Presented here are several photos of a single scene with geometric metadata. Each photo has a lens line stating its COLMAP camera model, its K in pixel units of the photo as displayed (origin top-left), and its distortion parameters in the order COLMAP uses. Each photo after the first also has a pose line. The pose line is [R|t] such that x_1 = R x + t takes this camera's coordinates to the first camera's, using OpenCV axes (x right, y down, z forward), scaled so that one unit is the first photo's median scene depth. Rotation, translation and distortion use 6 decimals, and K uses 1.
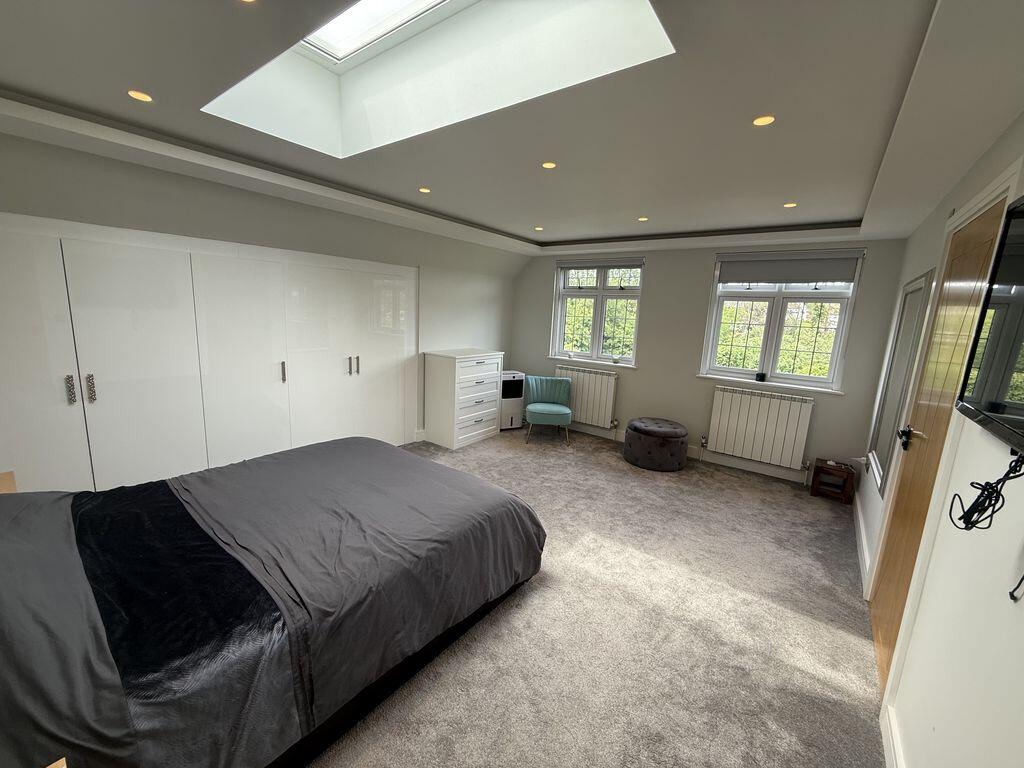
lens RADIAL K [[406.8, 0, 511.6], [0, 406.8, 385.9], [0, 0, 1]] dist [-0.000742, -0.000132]
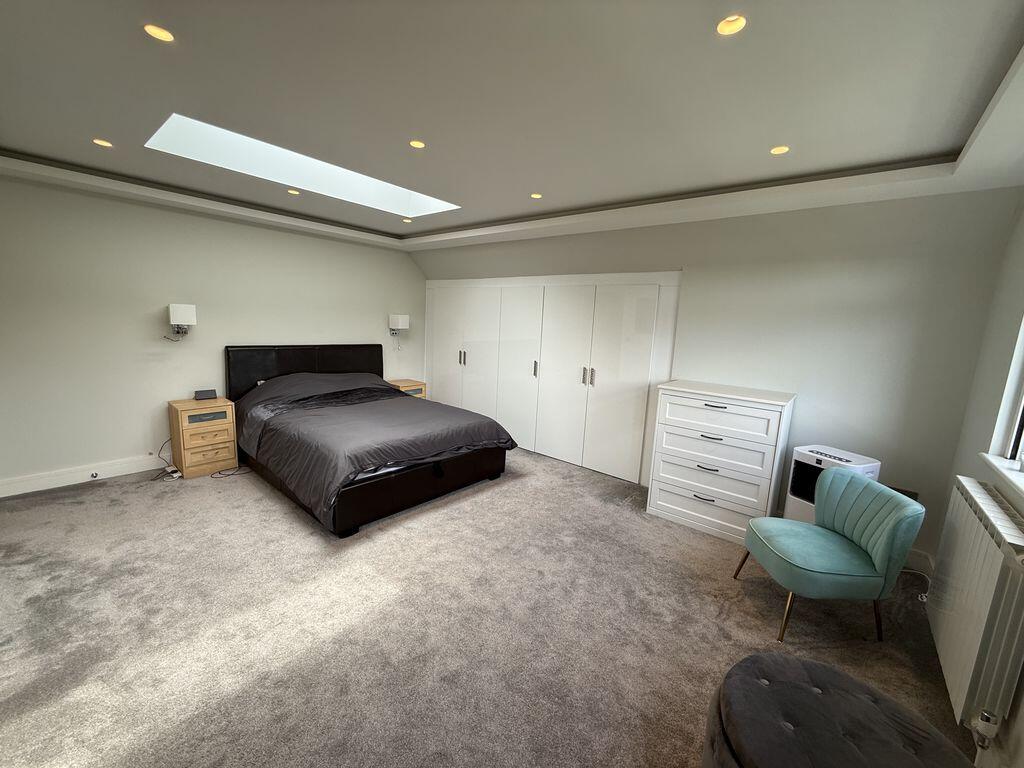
lens RADIAL K [[406.8, 0, 513.4], [0, 406.8, 383.1], [0, 0, 1]] dist [-0.000742, -0.000132]
pose [[-0.027781, 0.123830, -0.991914, 0.568366], [-0.225109, 0.966034, 0.126904, -0.107658], [0.973937, 0.226814, 0.001038, 0.723826]]
